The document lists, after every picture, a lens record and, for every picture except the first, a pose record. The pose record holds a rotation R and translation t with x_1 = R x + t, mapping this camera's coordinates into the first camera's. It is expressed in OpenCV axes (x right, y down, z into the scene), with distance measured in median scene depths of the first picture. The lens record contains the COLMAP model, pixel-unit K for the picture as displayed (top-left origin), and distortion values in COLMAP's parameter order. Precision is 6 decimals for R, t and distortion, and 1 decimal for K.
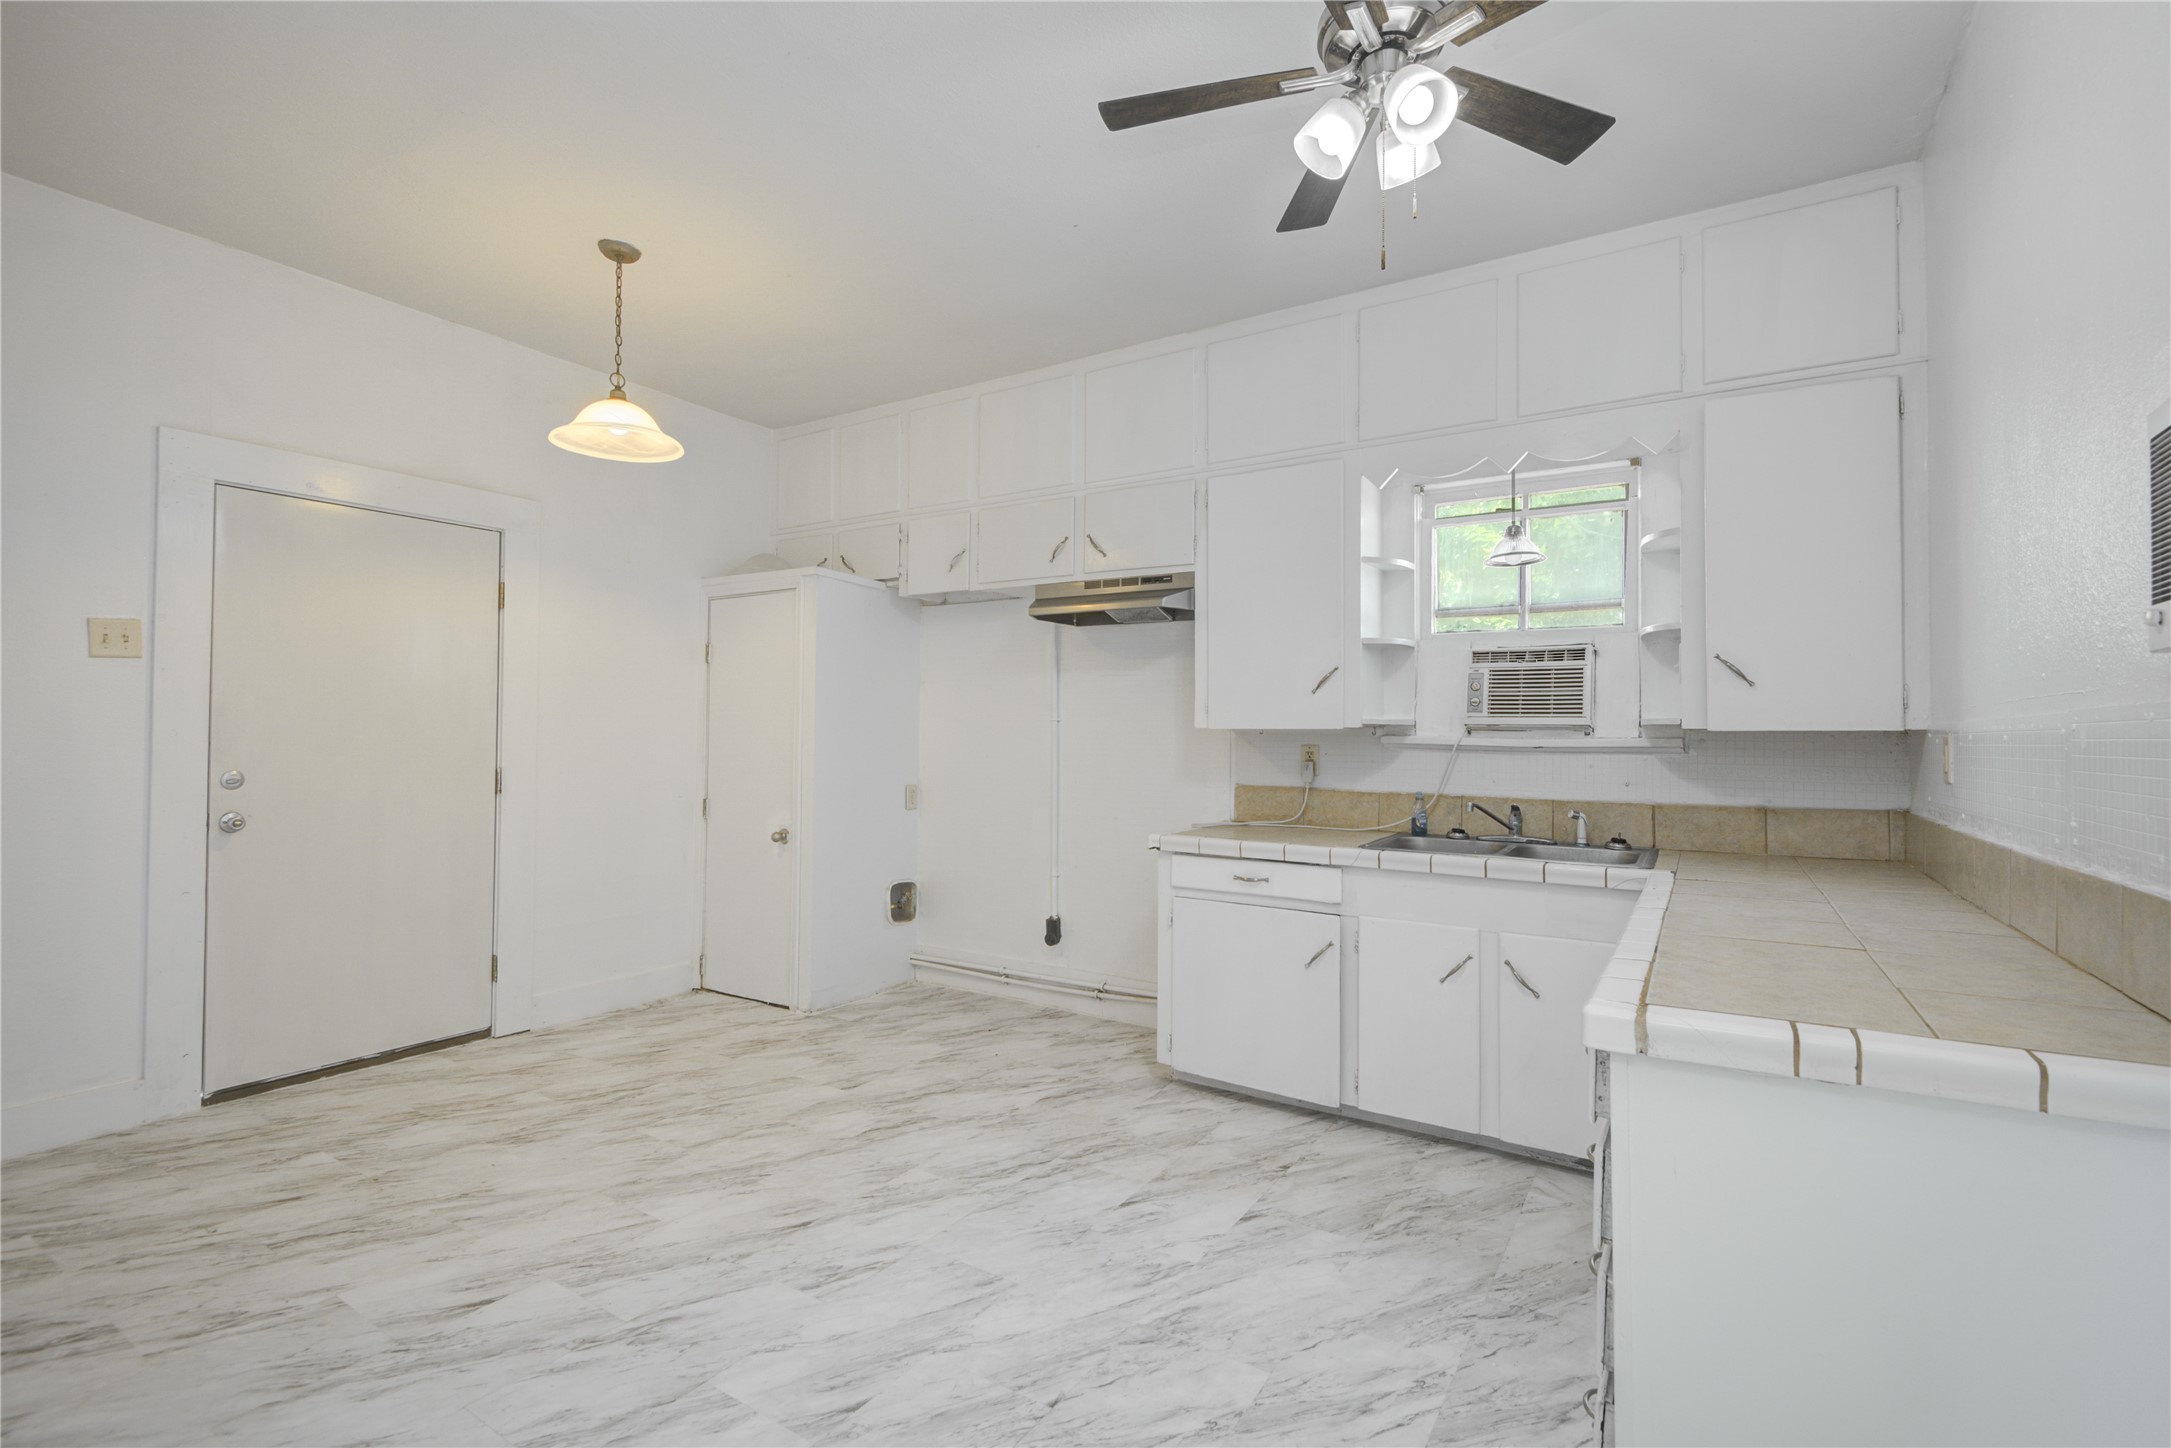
lens RADIAL K [[978.1, 0, 1085.5], [0, 978.1, 724.0], [0, 0, 1]] dist [-0.001914, -0.000114]
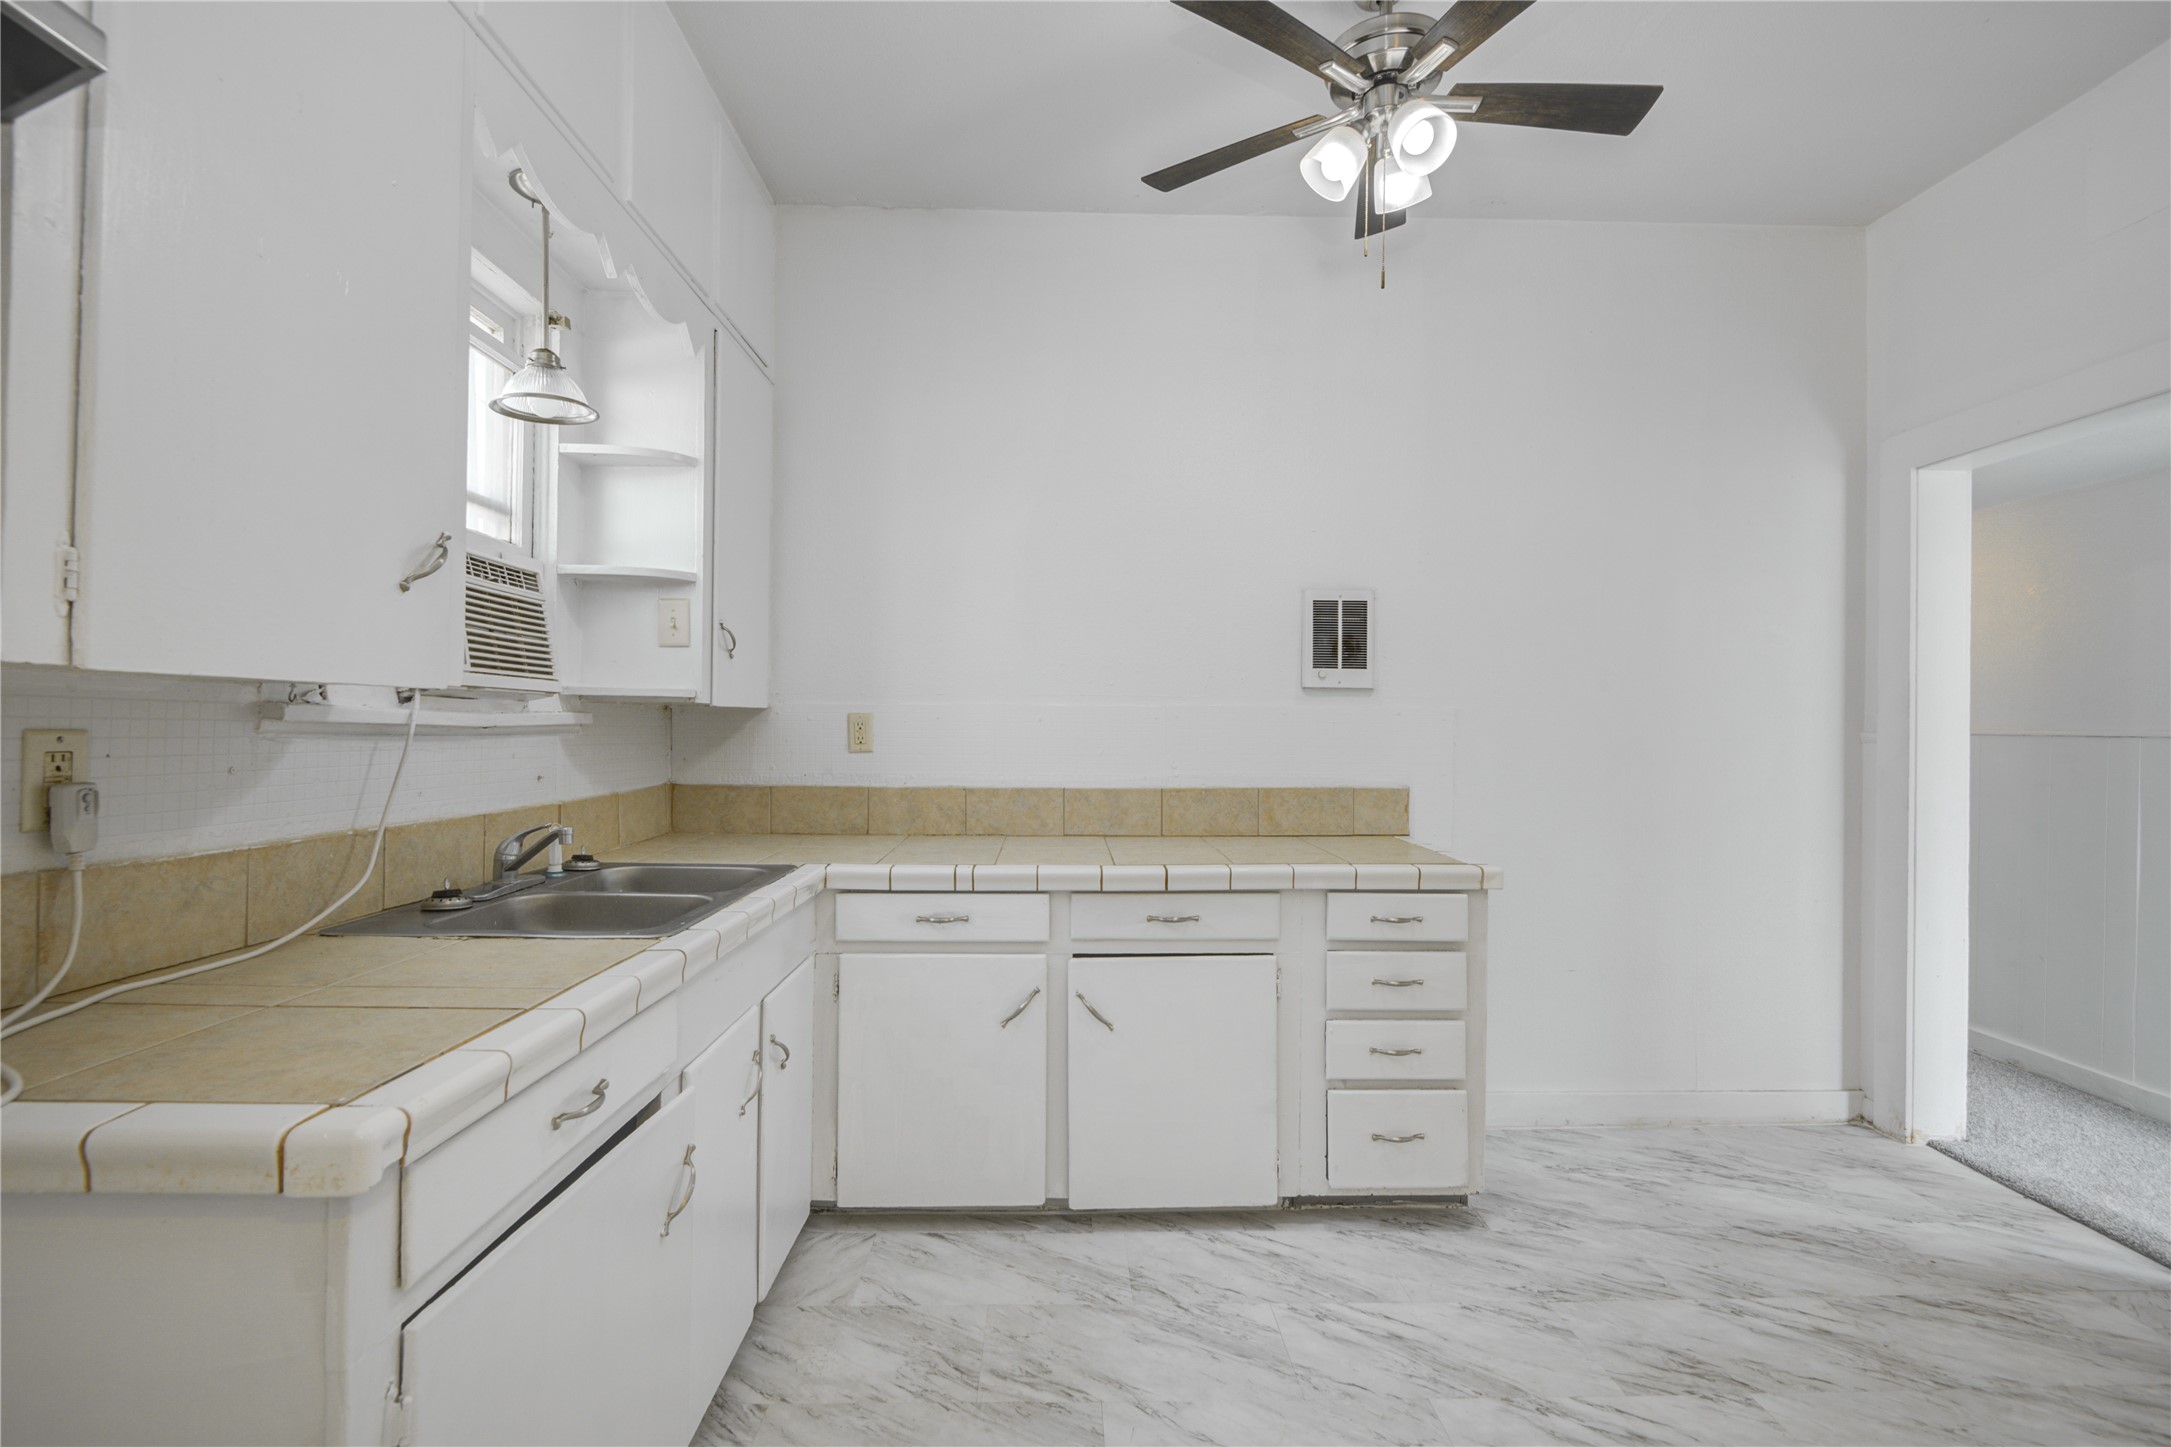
lens RADIAL K [[978.1, 0, 1085.5], [0, 978.1, 723.5], [0, 0, 1]] dist [-0.001914, -0.000114]
pose [[-0.555446, -0.011060, 0.831479, -0.292069], [-0.021910, 0.999759, -0.001338, 0.018880], [-0.831264, -0.018960, -0.555555, 1.323067]]
